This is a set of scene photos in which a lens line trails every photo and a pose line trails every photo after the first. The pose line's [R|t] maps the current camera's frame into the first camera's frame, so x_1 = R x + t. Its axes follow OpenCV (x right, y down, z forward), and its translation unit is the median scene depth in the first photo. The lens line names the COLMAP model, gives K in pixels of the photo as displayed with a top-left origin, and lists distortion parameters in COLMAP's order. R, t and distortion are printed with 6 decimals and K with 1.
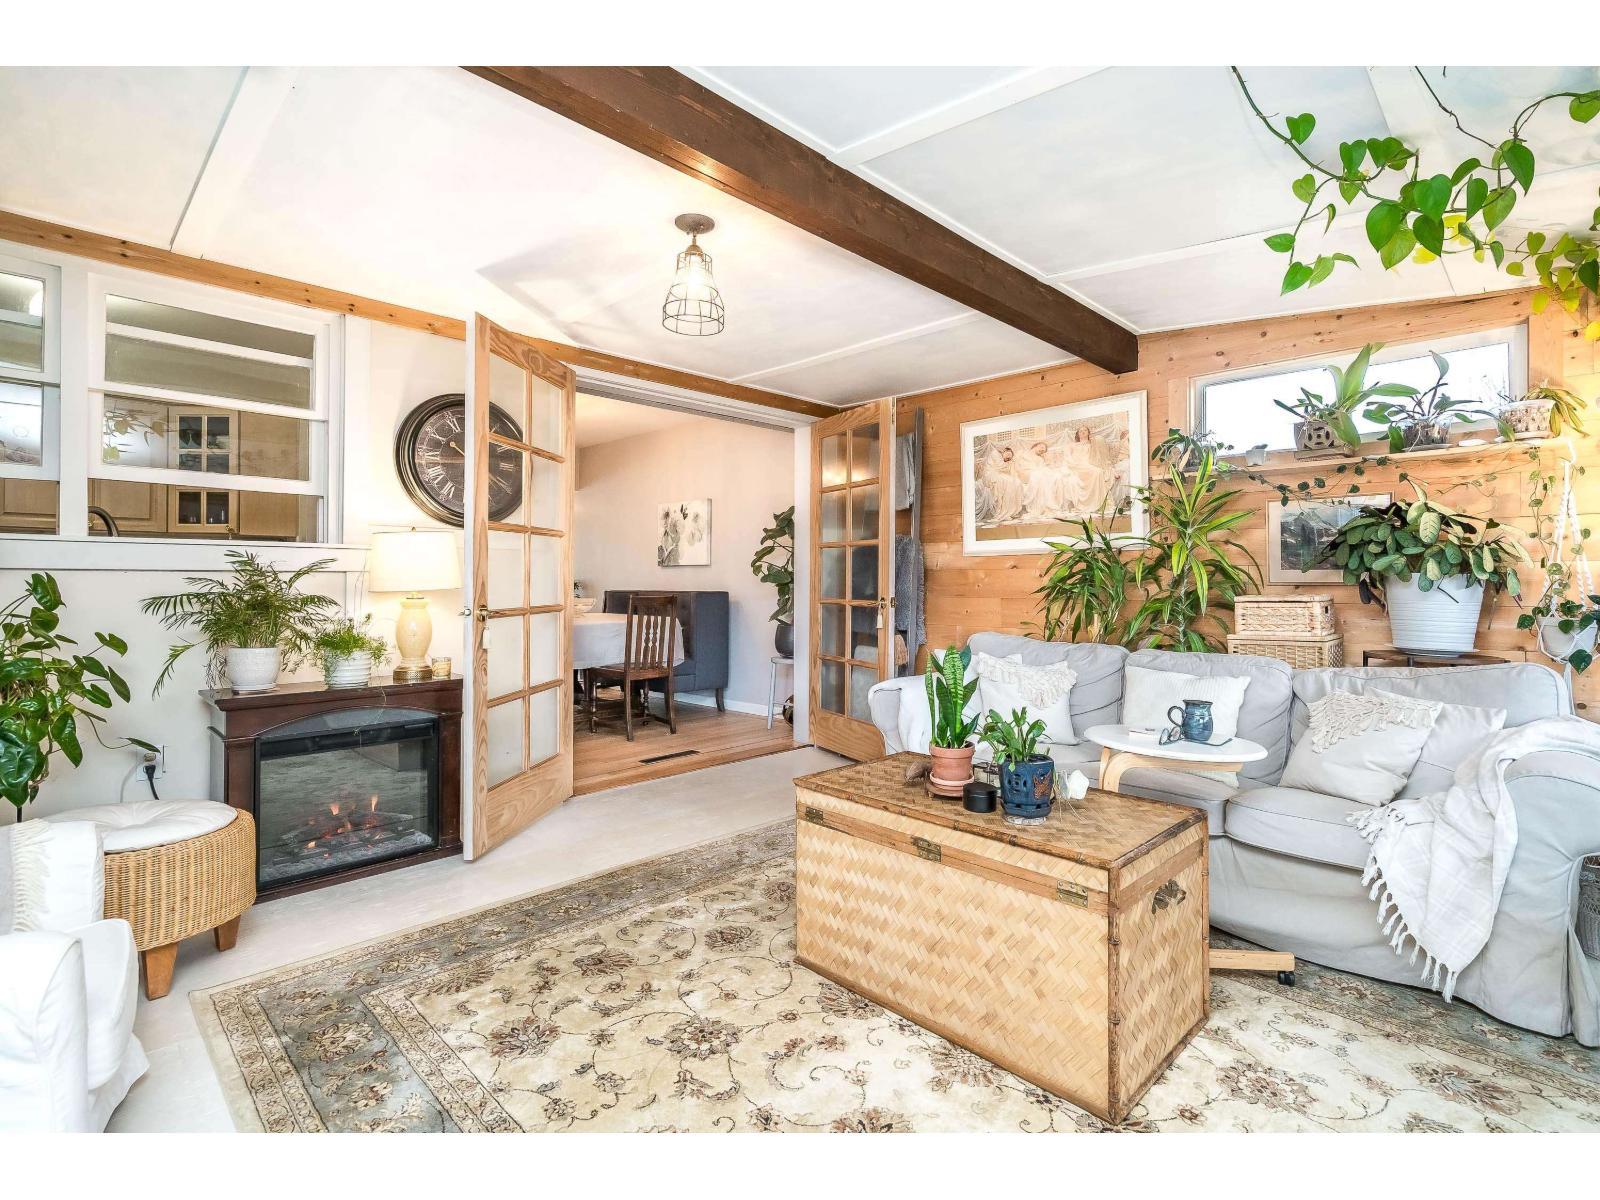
lens RADIAL K [[770.6, 0, 808.0], [0, 770.6, 596.9], [0, 0, 1]] dist [0.019777, -0.015089]
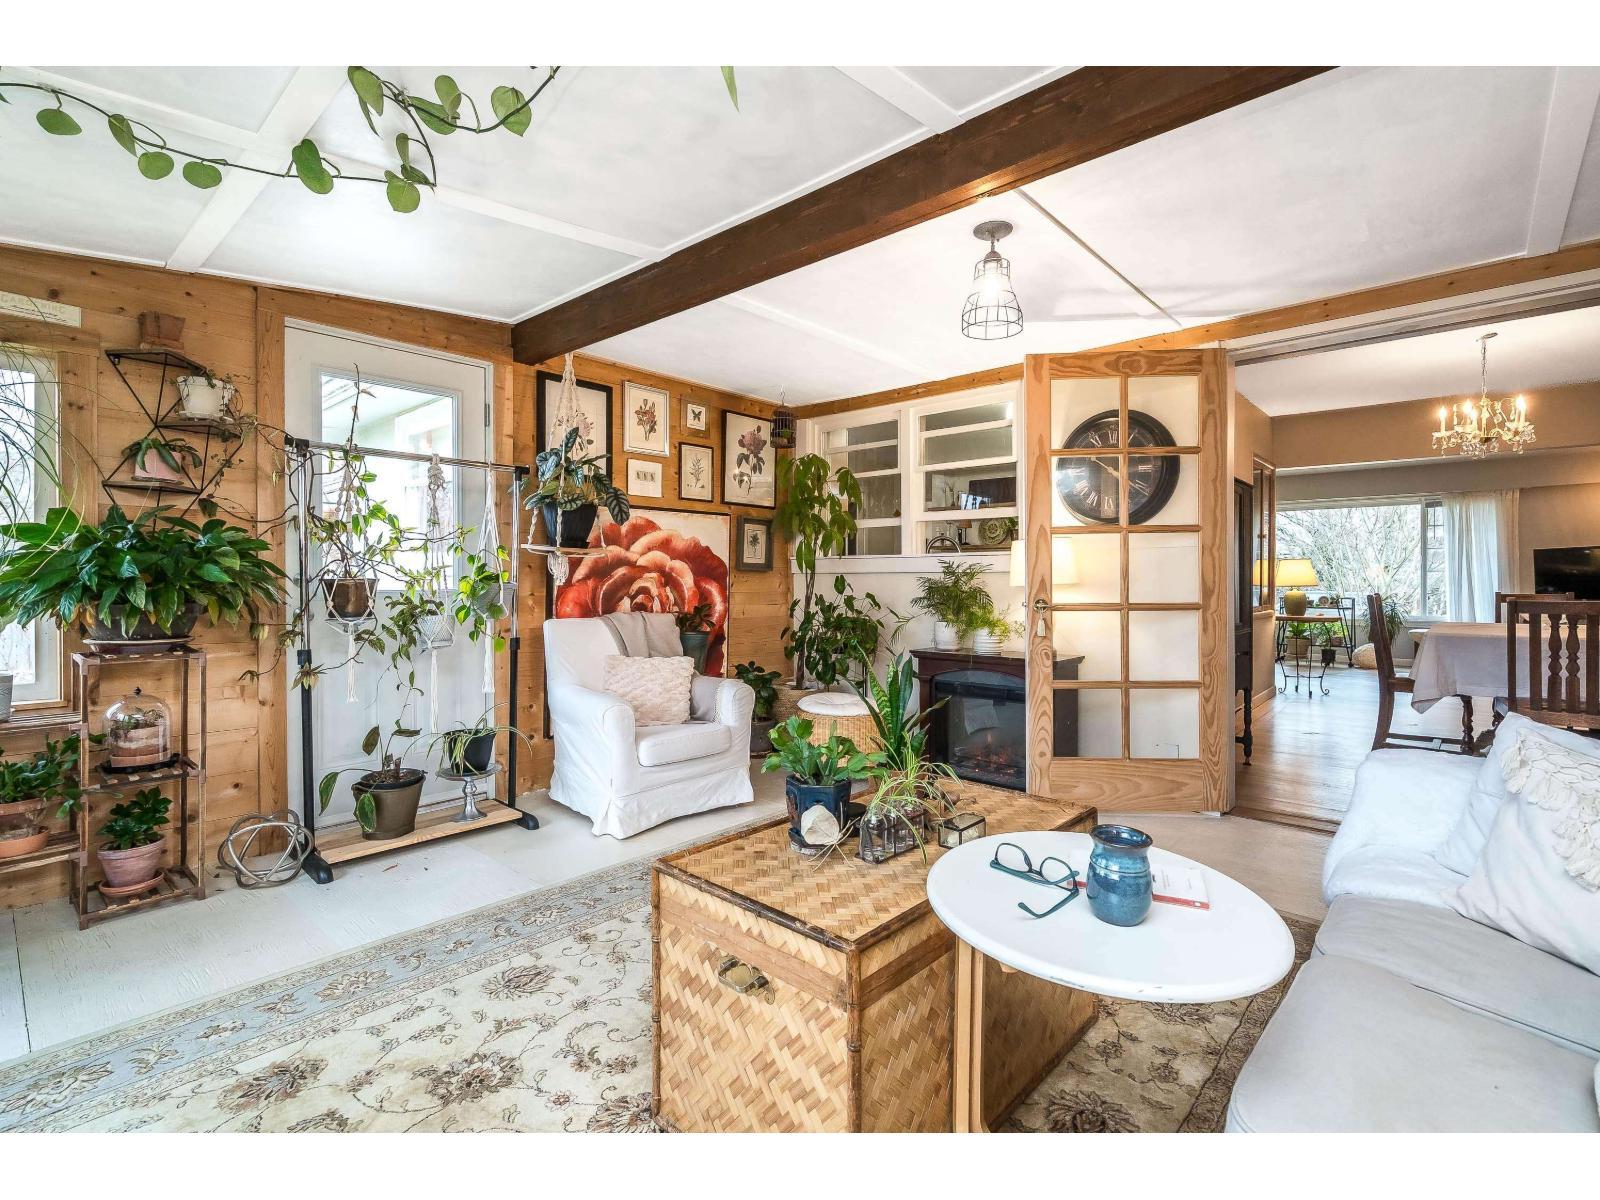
lens RADIAL K [[770.6, 0, 808.0], [0, 770.6, 596.9], [0, 0, 1]] dist [0.019777, -0.015089]
pose [[0.057036, 0.010796, -0.998314, 0.625269], [-0.021659, 0.999720, 0.009573, 0.005617], [0.998137, 0.021077, 0.057254, 0.490836]]
